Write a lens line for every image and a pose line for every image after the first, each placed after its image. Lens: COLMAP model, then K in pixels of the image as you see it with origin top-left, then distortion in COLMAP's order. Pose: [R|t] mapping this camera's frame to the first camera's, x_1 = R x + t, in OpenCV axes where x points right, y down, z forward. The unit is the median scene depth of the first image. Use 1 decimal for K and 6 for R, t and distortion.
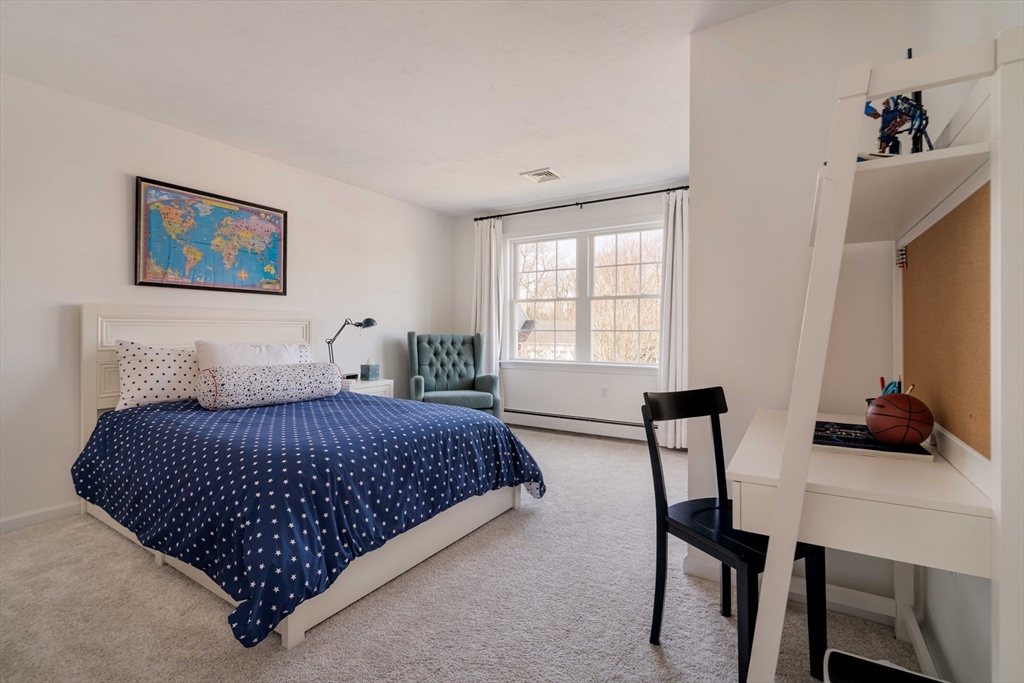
lens RADIAL K [[459.3, 0, 518.5], [0, 459.3, 337.3], [0, 0, 1]] dist [-0.017787, -0.000106]
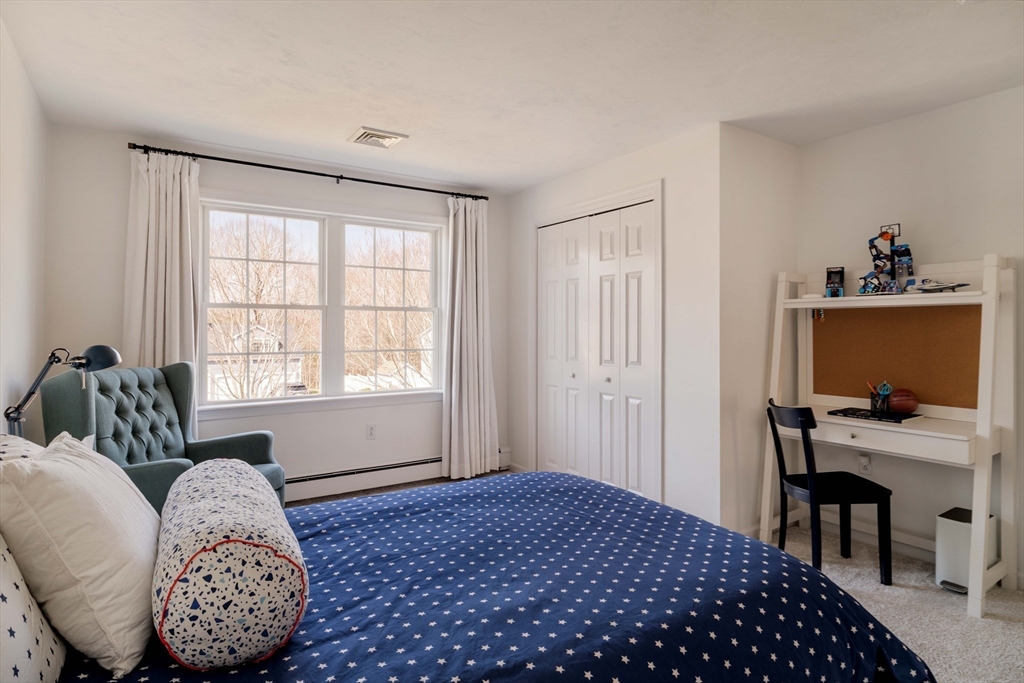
lens RADIAL K [[561.3, 0, 516.0], [0, 561.3, 332.6], [0, 0, 1]] dist [0.000160, -0.000032]
pose [[0.416095, -0.008582, 0.909280, -0.540656], [0.017424, 0.999847, 0.001464, -0.040807], [-0.909154, 0.015235, 0.416181, 0.370640]]
